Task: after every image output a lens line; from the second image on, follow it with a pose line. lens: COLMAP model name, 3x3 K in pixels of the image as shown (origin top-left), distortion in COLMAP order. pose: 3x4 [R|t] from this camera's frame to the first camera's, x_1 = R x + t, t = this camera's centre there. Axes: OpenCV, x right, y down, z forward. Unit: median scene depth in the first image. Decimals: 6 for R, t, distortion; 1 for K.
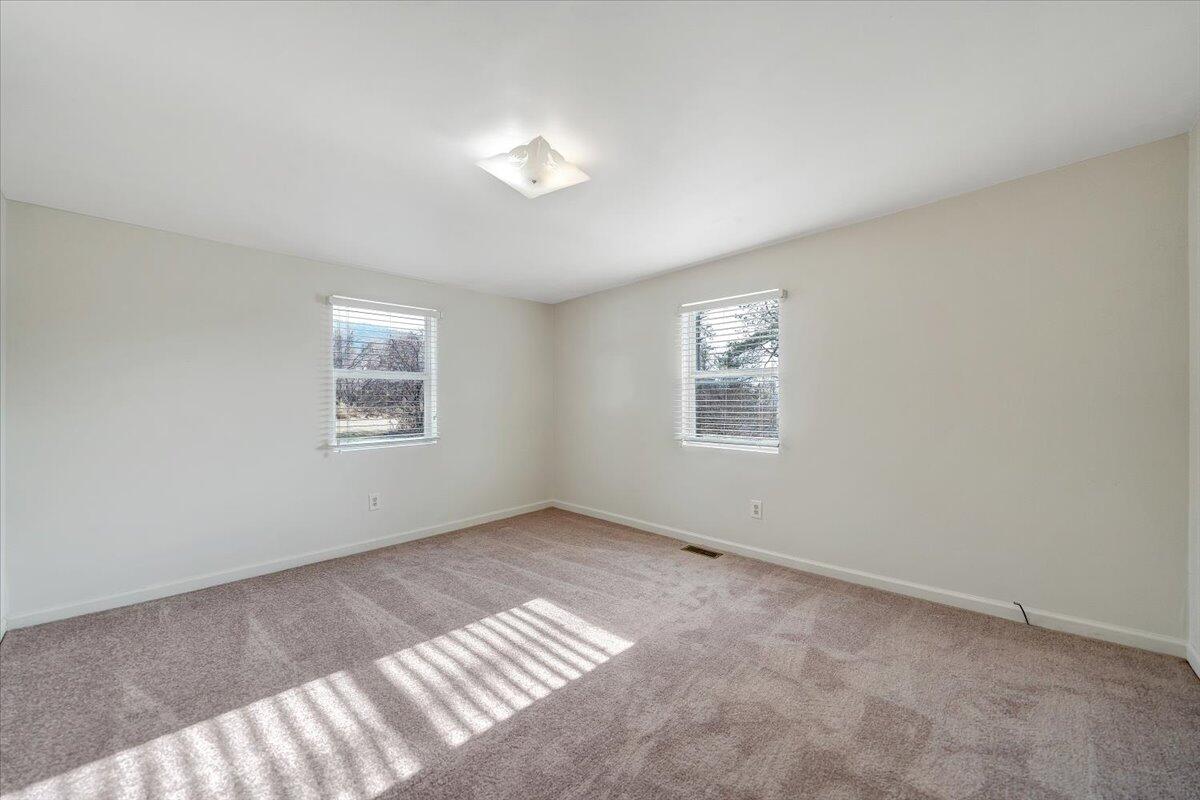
lens RADIAL K [[472.4, 0, 600.0], [0, 472.4, 400.0], [0, 0, 1]] dist [-0.000249, 0.000000]
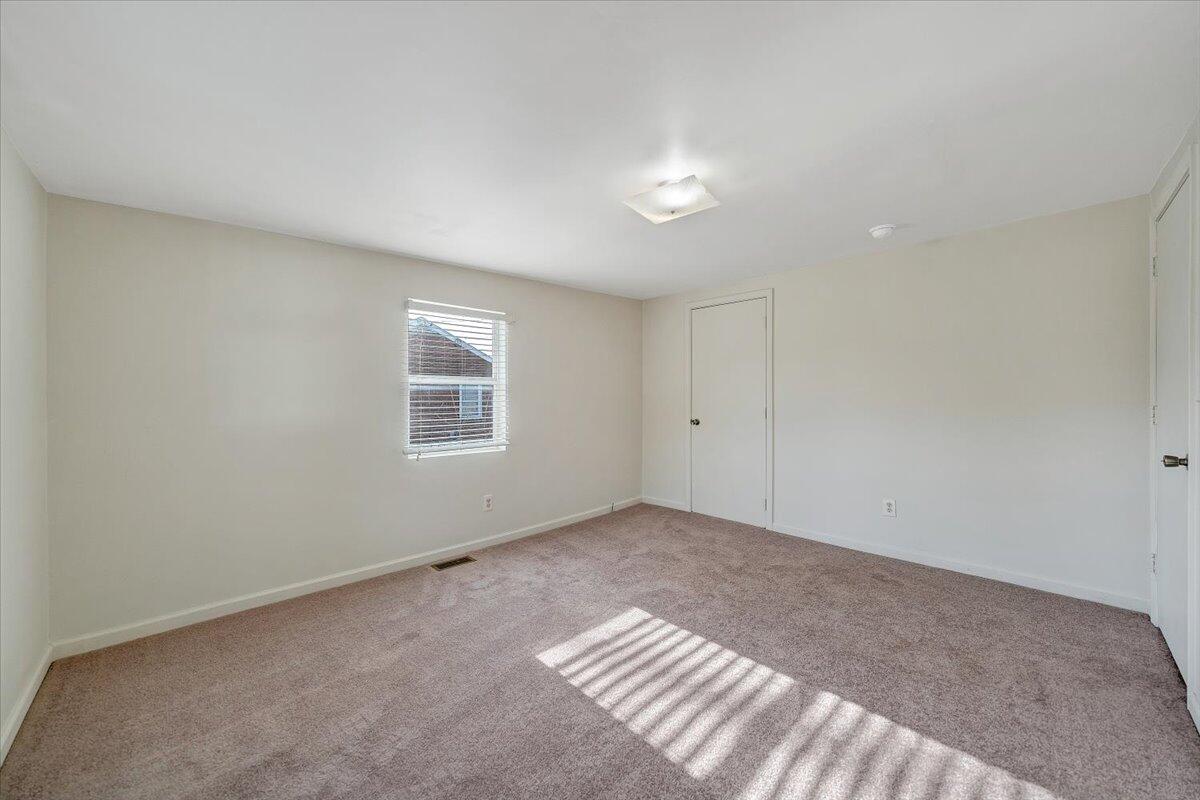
lens RADIAL K [[449.0, 0, 599.6], [0, 449.0, 406.2], [0, 0, 1]] dist [-0.000246, -0.000035]
pose [[0.006773, -0.022062, 0.999734, -0.877778], [-0.001297, 0.999756, 0.022071, -0.027655], [-0.999976, -0.001446, 0.006743, 0.873743]]
